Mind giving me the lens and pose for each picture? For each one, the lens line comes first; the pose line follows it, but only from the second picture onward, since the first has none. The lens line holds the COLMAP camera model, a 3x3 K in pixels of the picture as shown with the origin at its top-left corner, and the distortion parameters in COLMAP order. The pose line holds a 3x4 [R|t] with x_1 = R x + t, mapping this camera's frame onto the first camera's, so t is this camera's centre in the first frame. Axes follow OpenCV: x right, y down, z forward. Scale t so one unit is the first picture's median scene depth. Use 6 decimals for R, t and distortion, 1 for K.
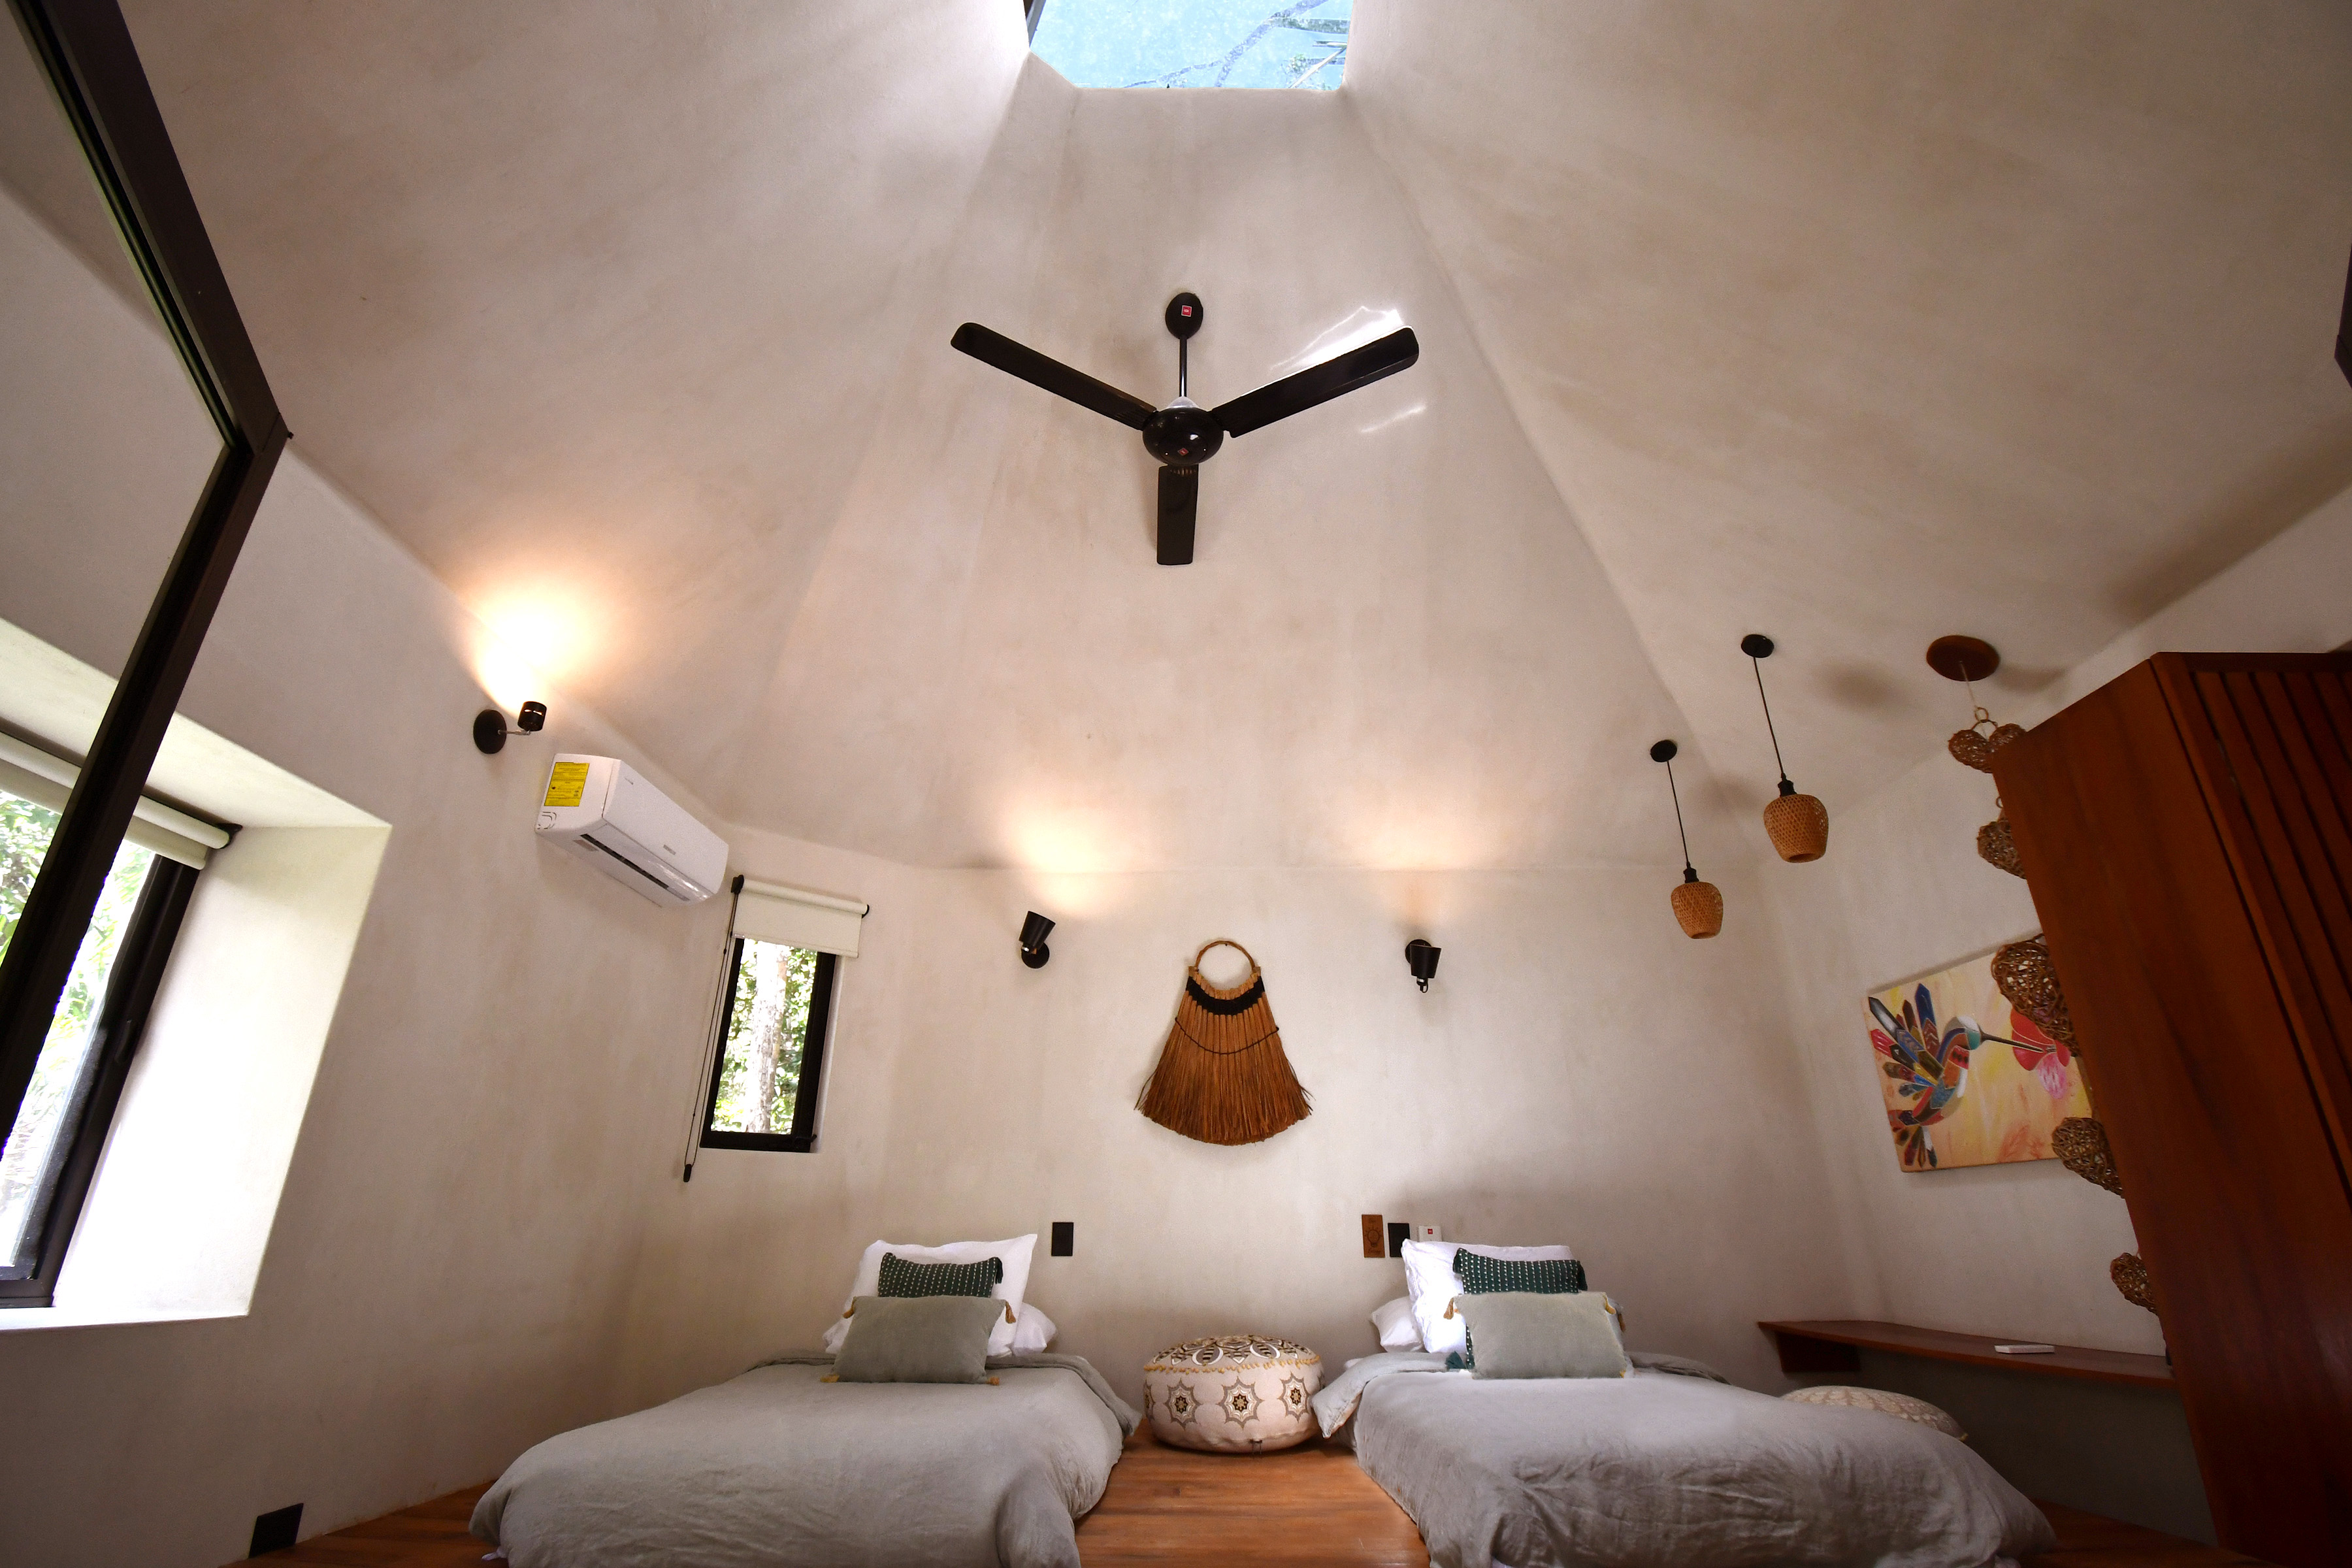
lens RADIAL K [[1055.8, 0, 1175.3], [0, 1055.8, 773.9], [0, 0, 1]] dist [0.025944, -0.030559]
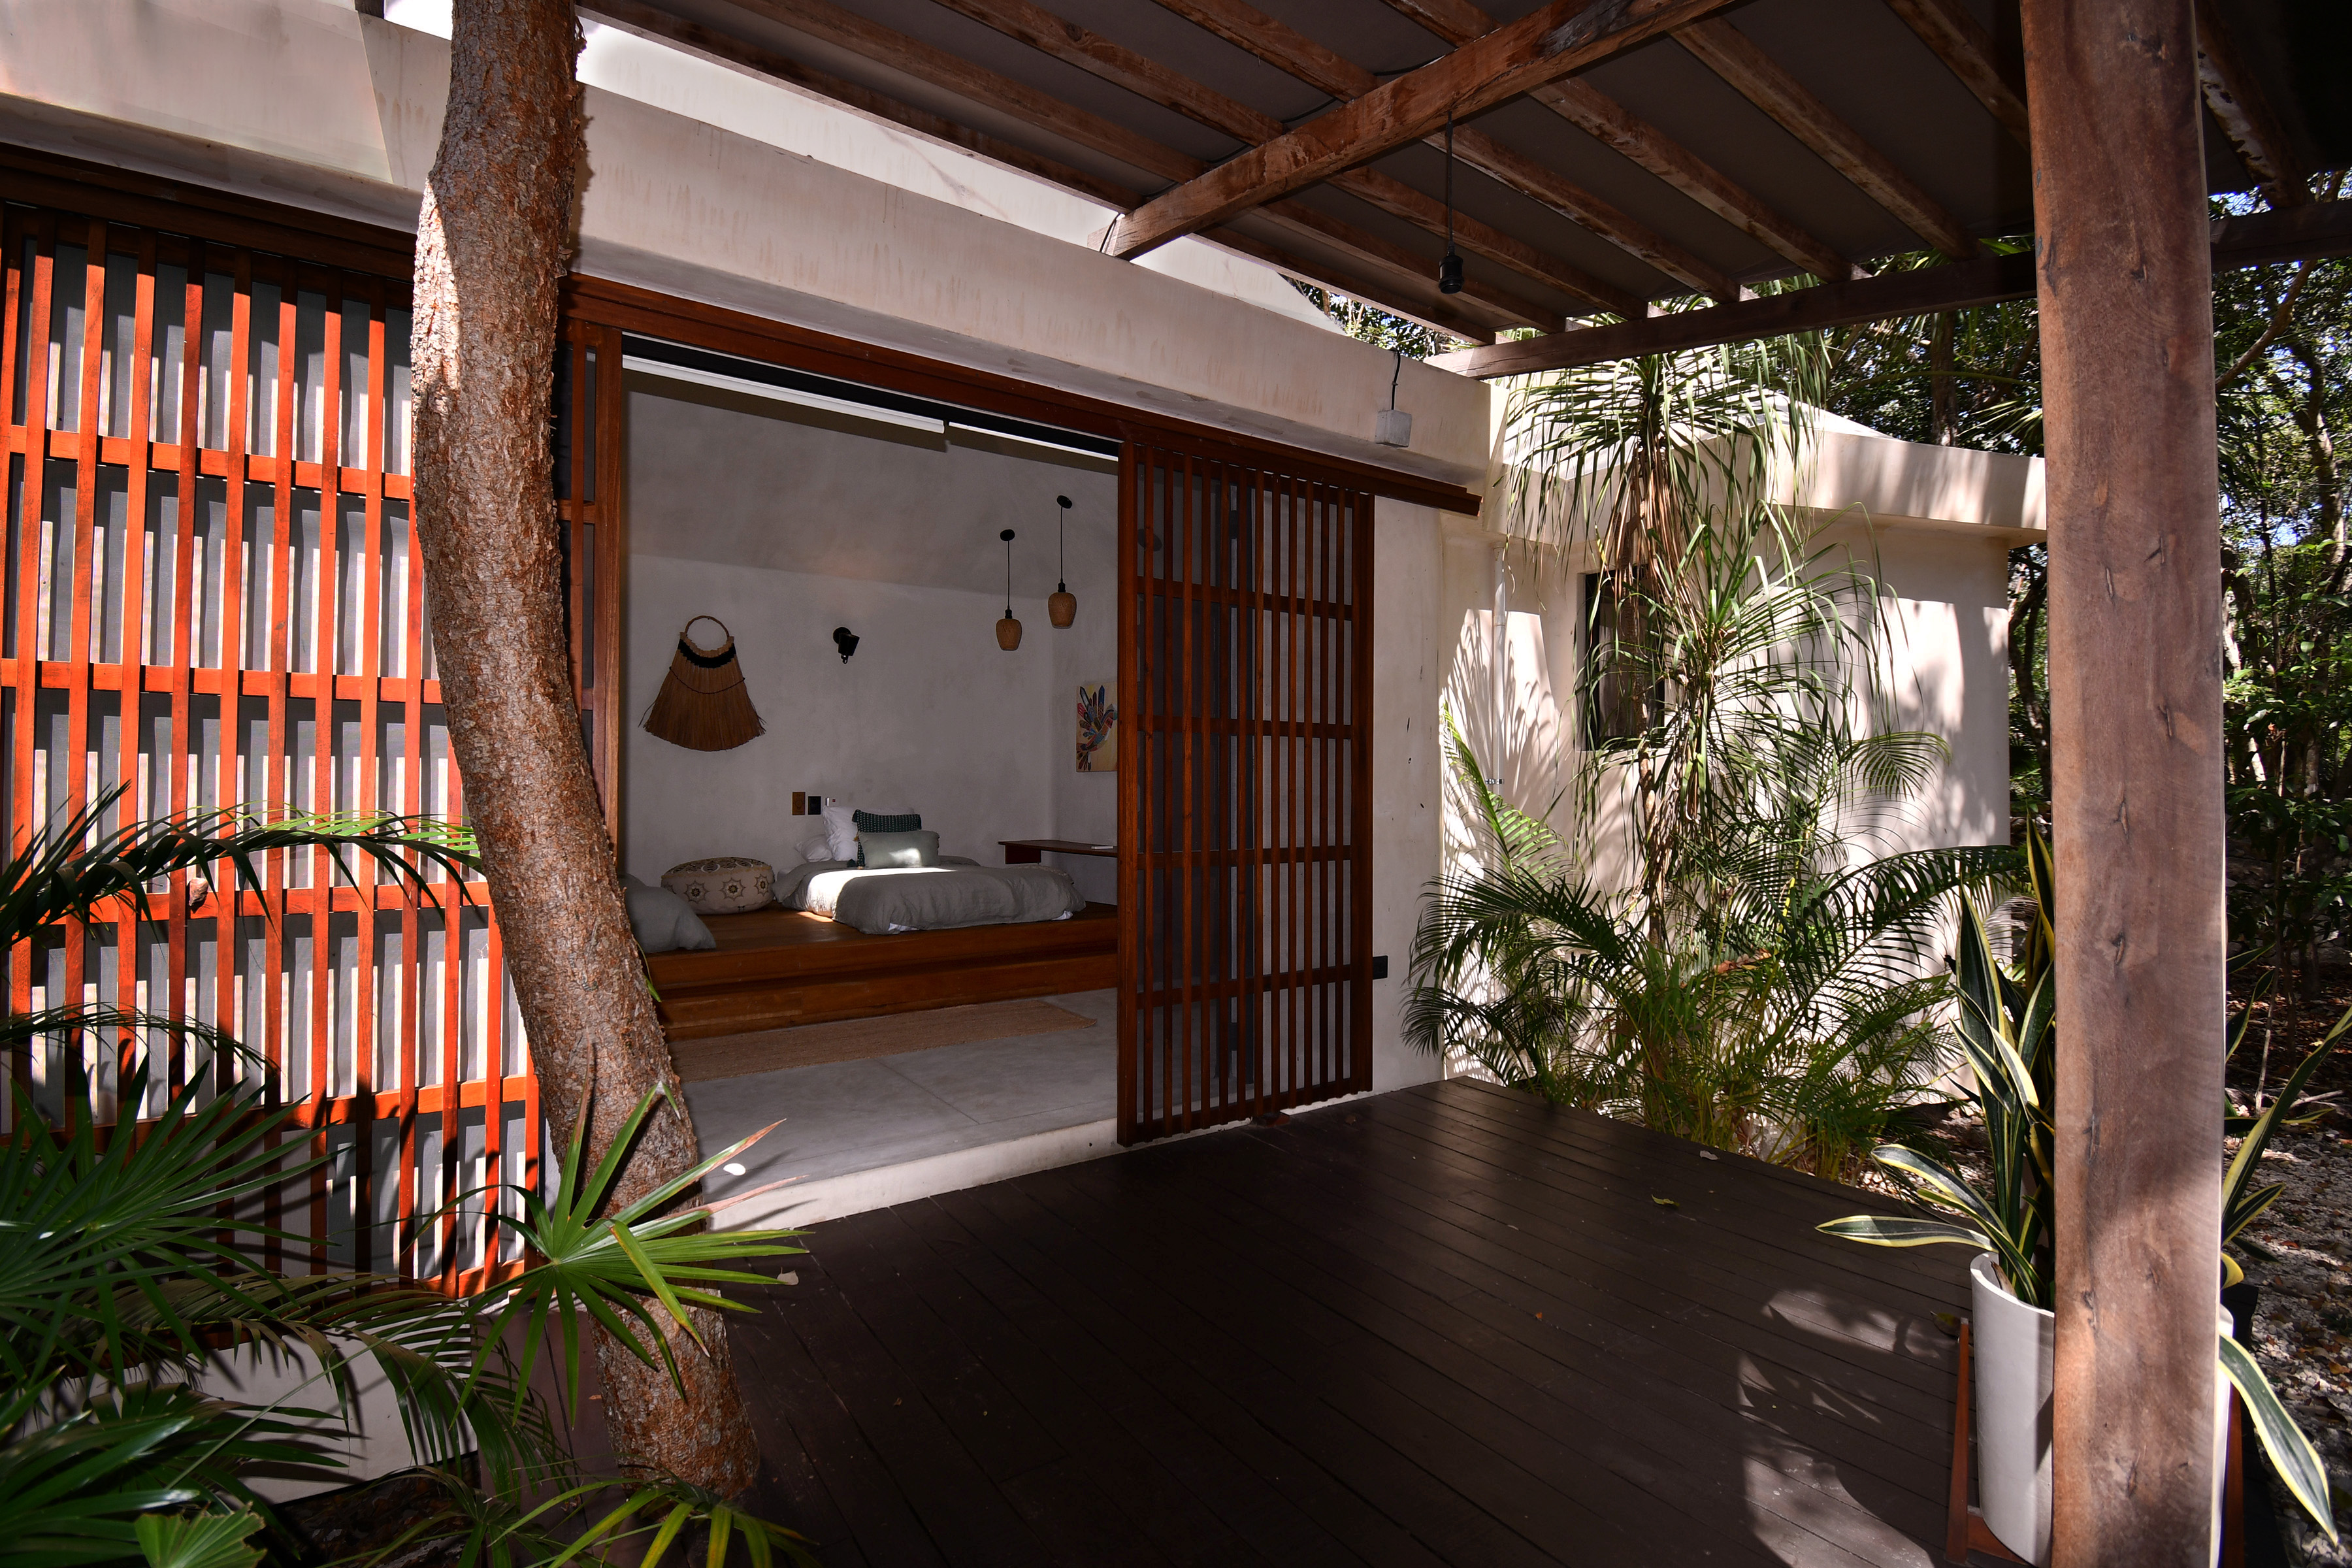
lens RADIAL K [[1055.8, 0, 1175.3], [0, 1055.8, 773.9], [0, 0, 1]] dist [0.025944, -0.030559]
pose [[0.812011, 0.003196, 0.583634, -0.383020], [-0.228732, 0.921734, 0.313189, -0.333764], [-0.536954, -0.387809, 0.749189, -0.693950]]
